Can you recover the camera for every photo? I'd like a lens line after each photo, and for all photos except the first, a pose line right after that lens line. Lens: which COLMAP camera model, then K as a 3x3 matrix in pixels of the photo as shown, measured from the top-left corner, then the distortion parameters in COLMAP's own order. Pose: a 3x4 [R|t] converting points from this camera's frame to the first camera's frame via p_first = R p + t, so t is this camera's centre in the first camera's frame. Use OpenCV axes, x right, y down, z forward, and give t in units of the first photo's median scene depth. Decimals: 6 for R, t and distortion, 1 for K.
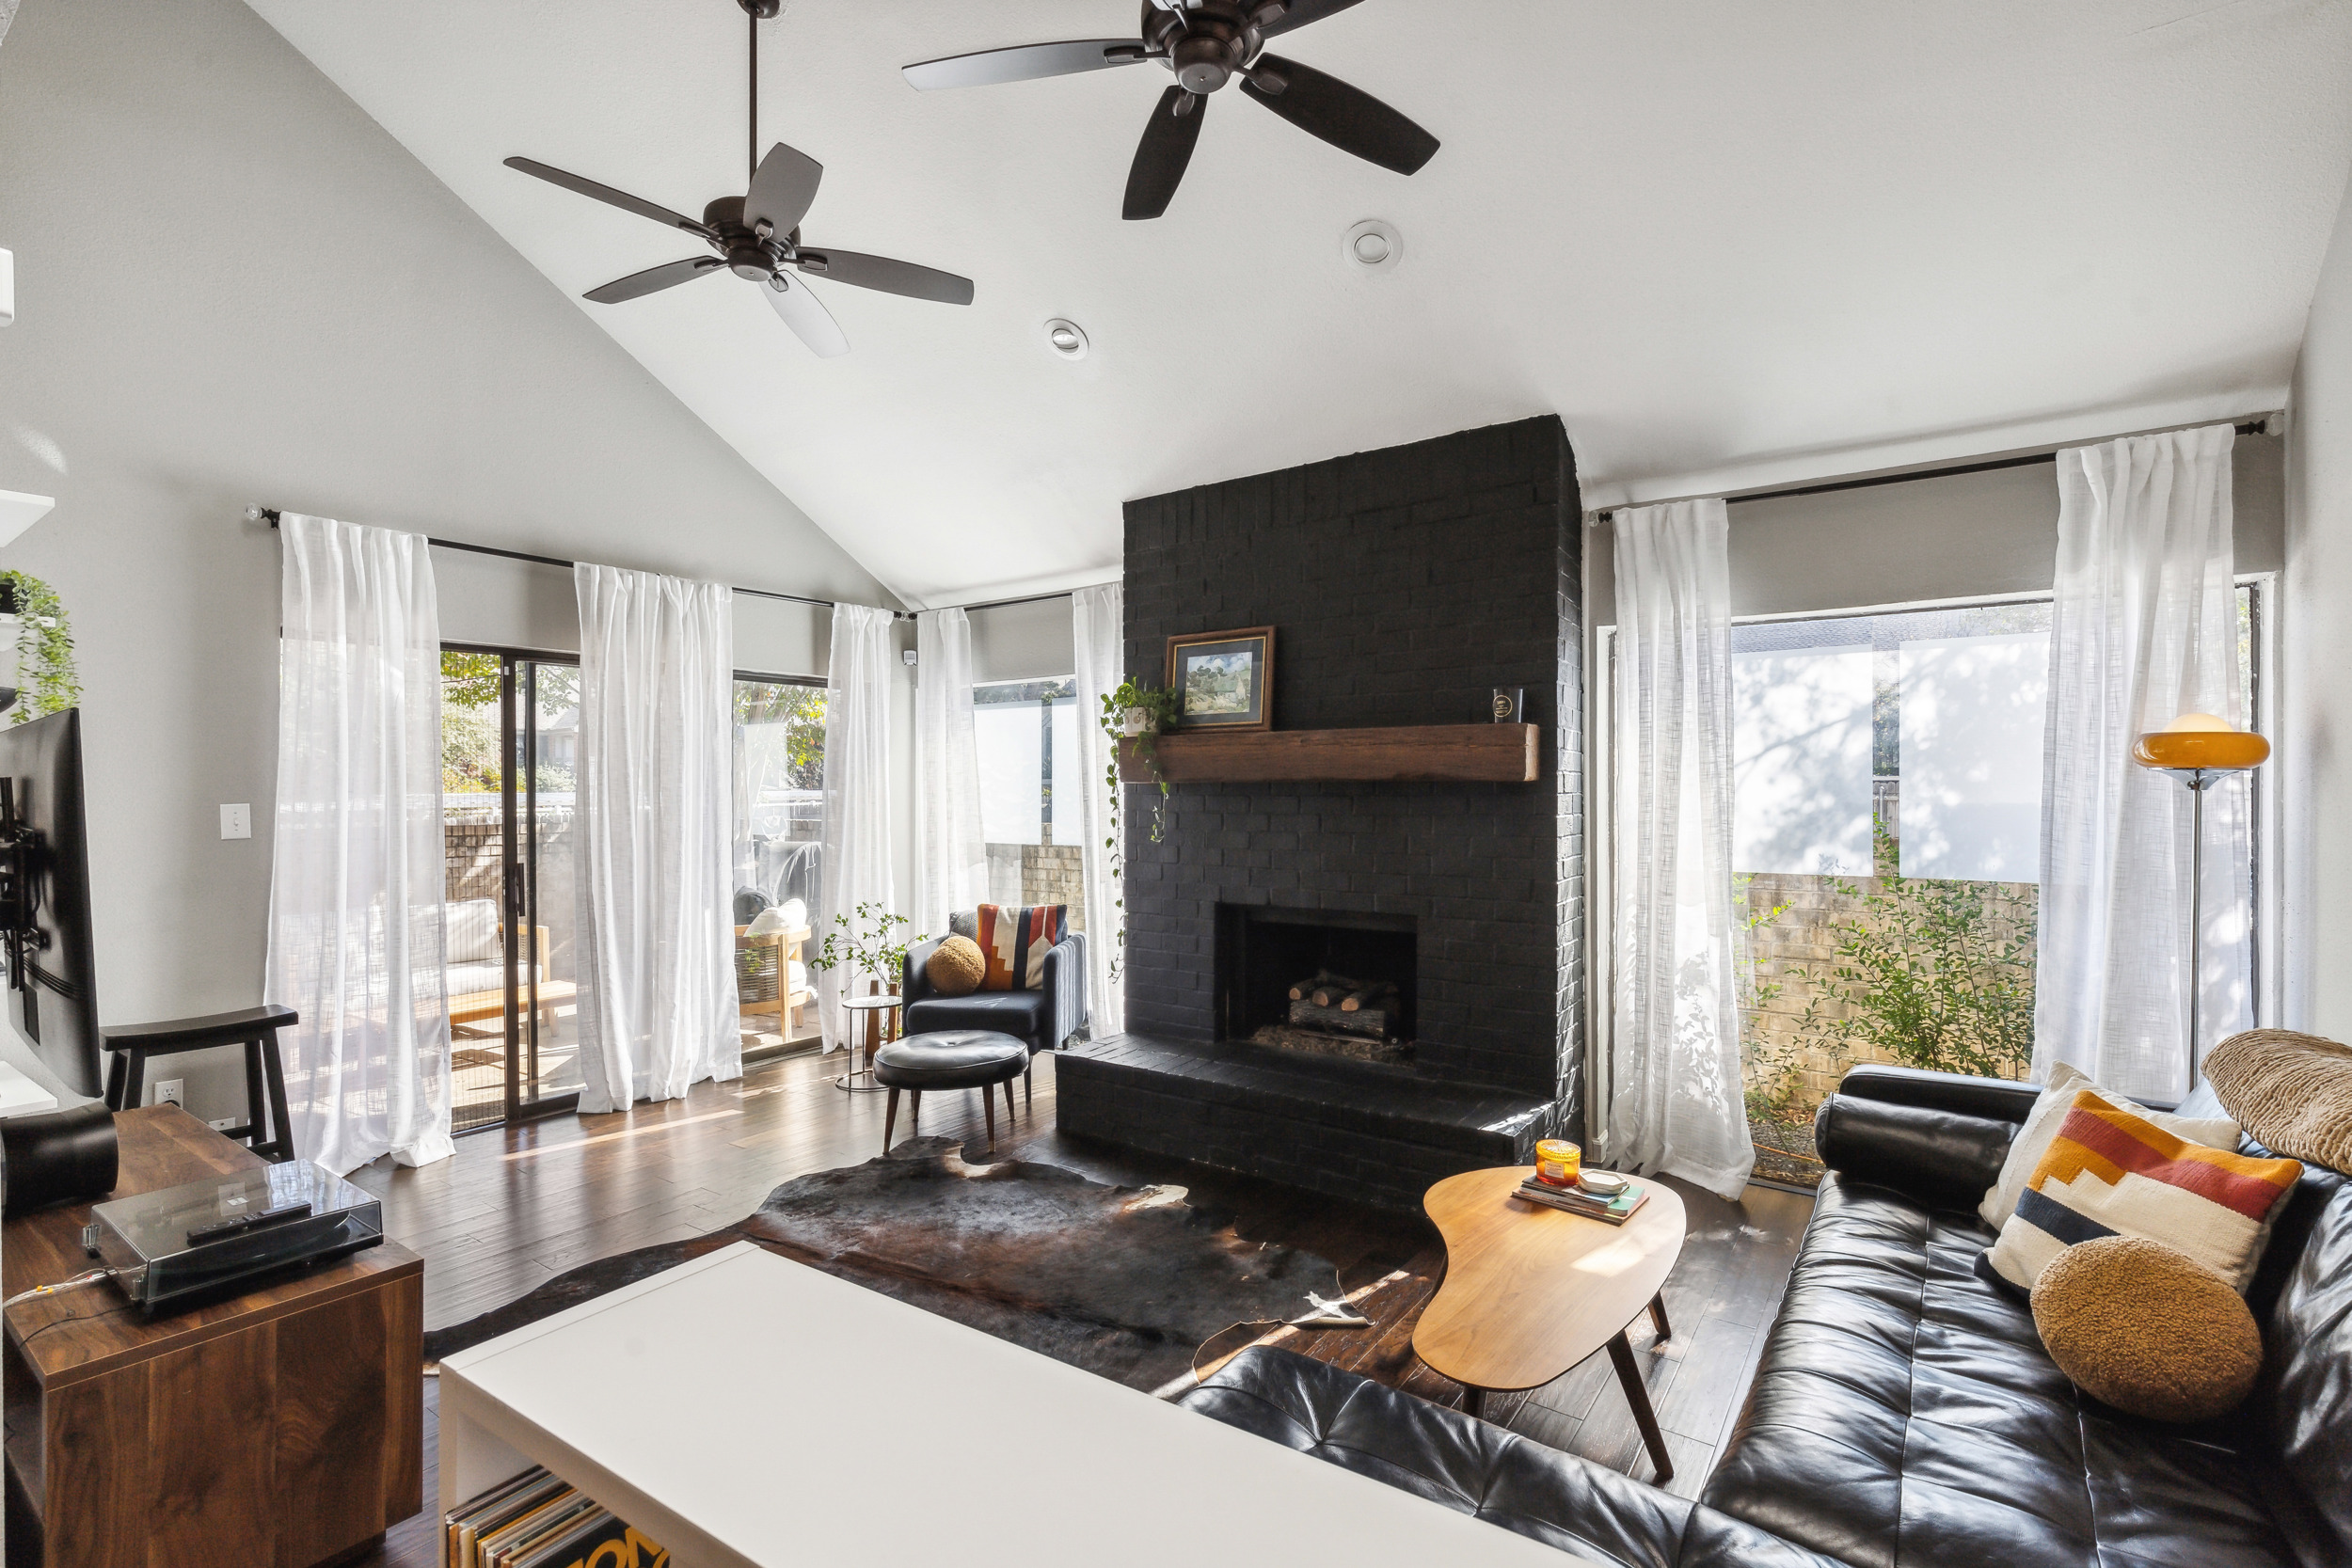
lens RADIAL K [[1079.8, 0, 1177.1], [0, 1079.8, 789.5], [0, 0, 1]] dist [0.008023, -0.000186]
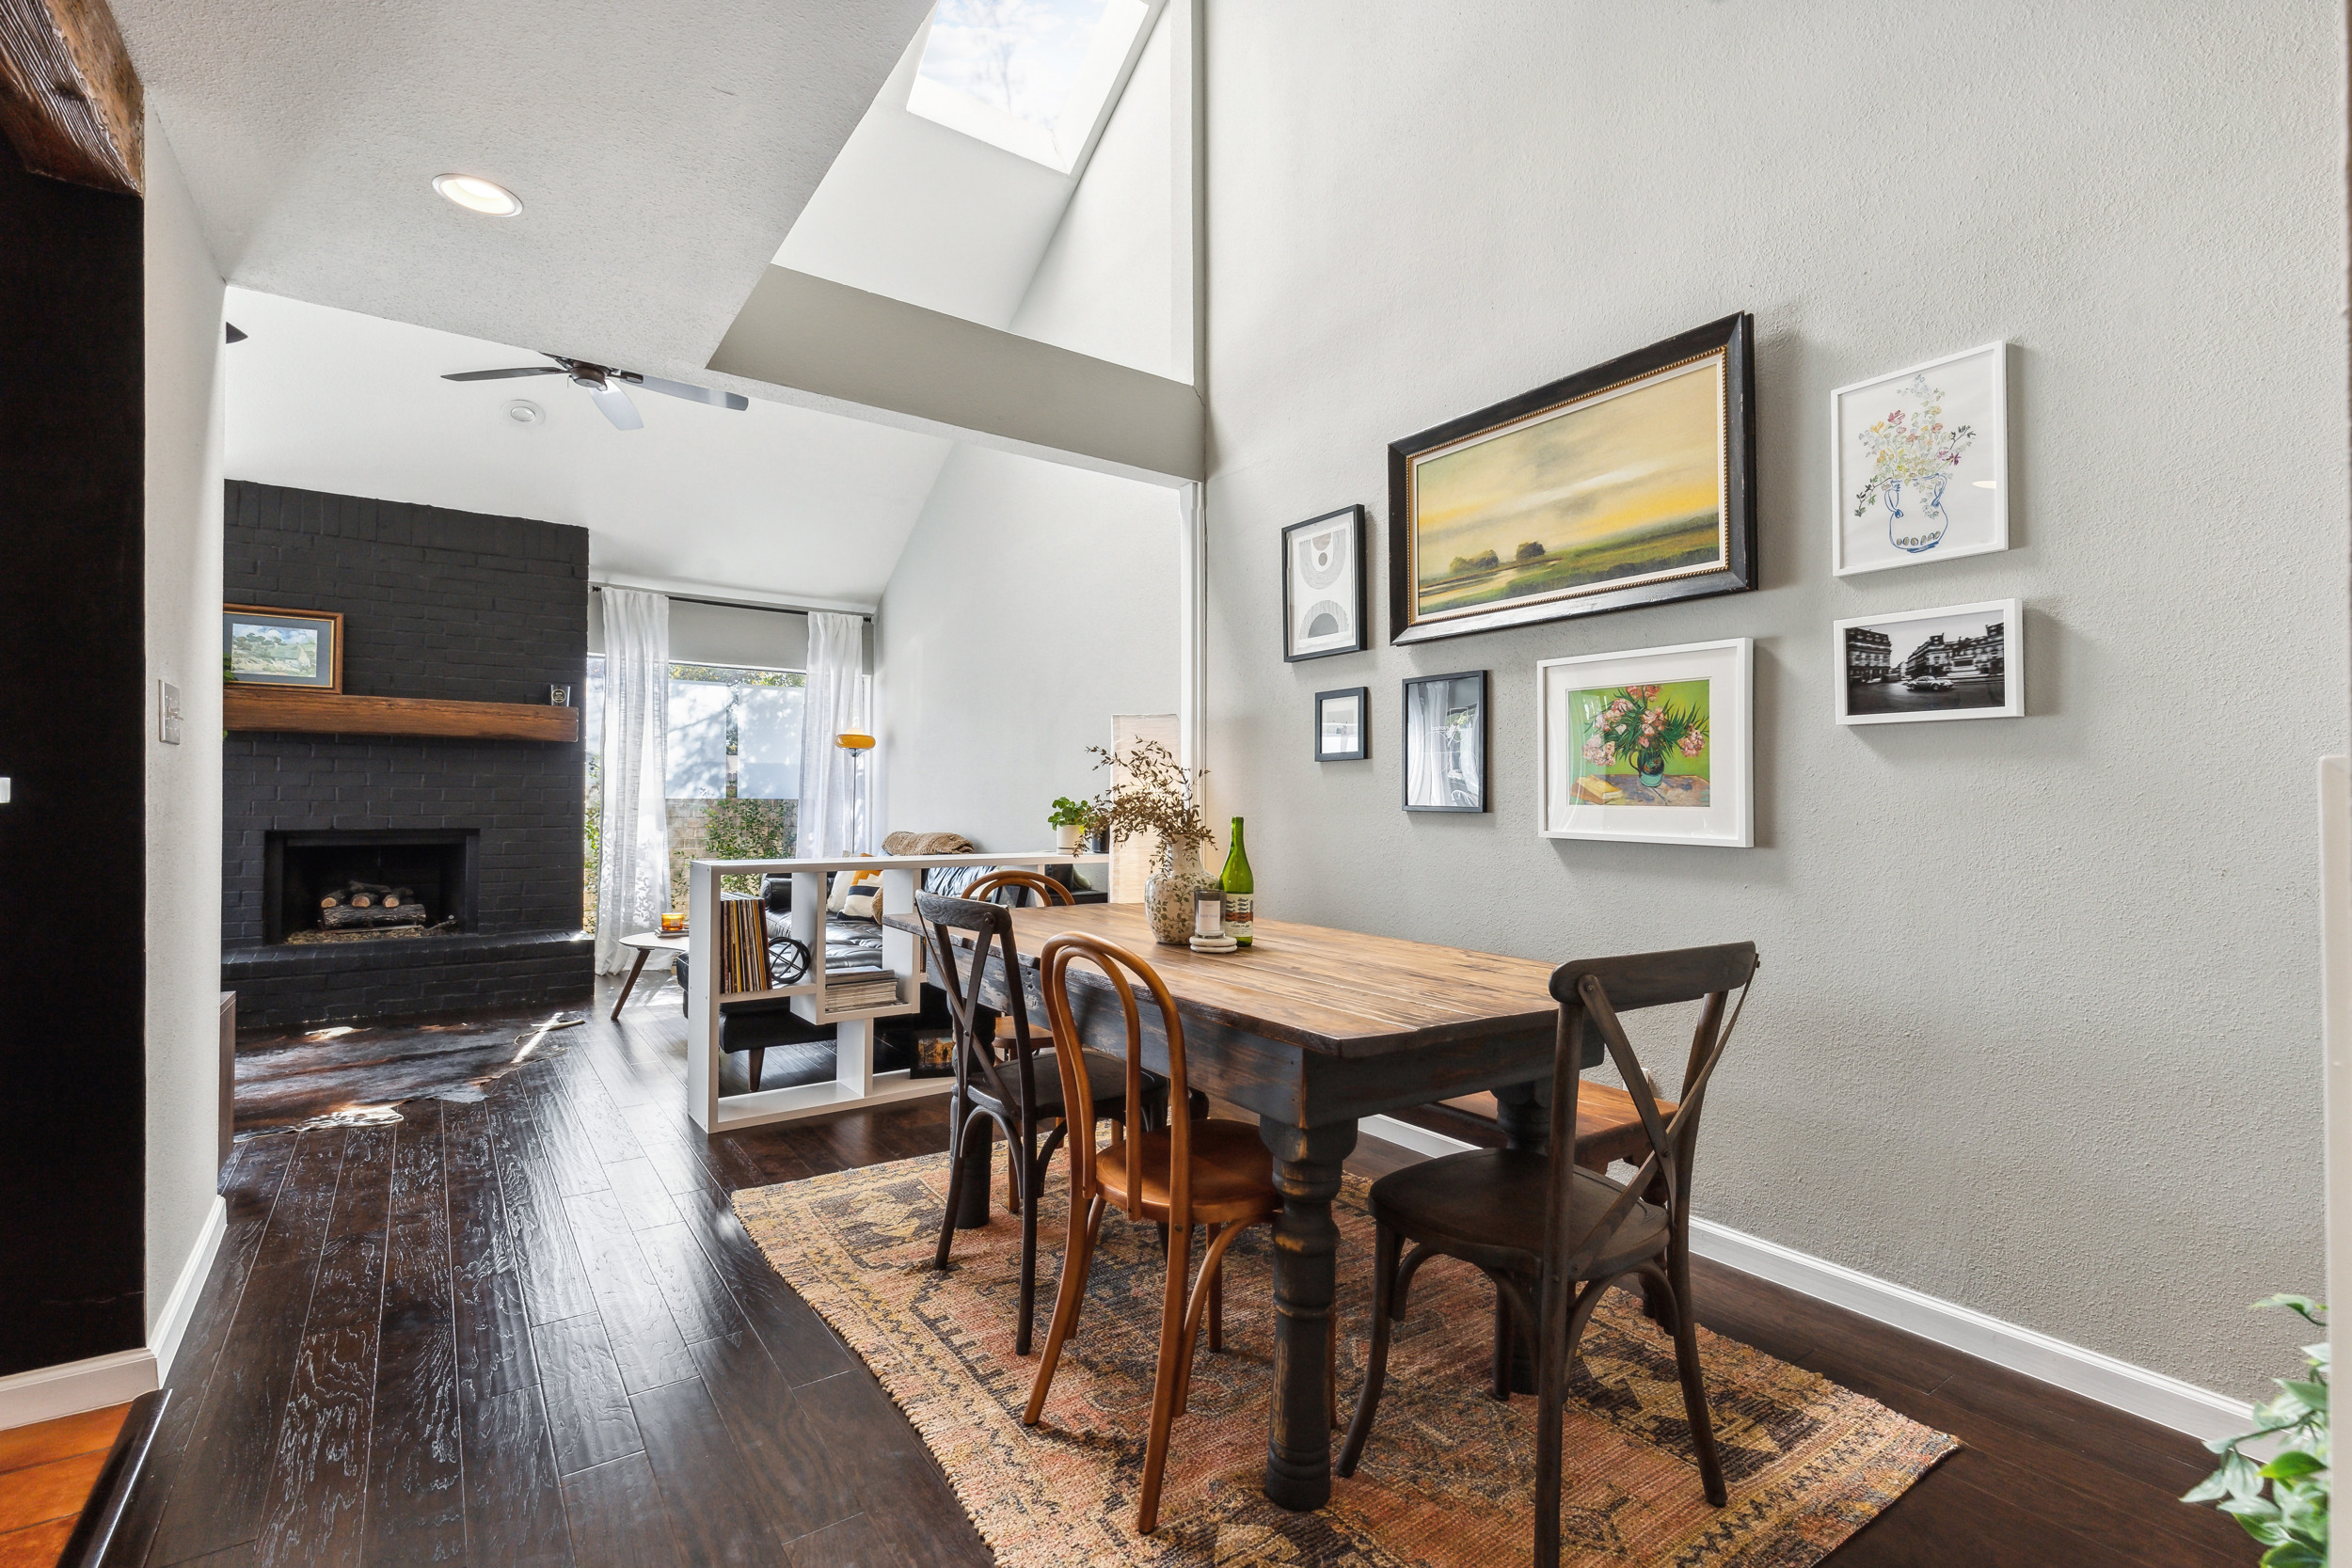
lens RADIAL K [[1079.8, 0, 1200.5], [0, 1079.8, 779.7], [0, 0, 1]] dist [0.008023, -0.000186]
pose [[0.313580, 0.018336, 0.949385, -0.926585], [-0.010958, 0.999817, -0.015691, 0.064676], [-0.949499, -0.005483, 0.313723, -0.437840]]
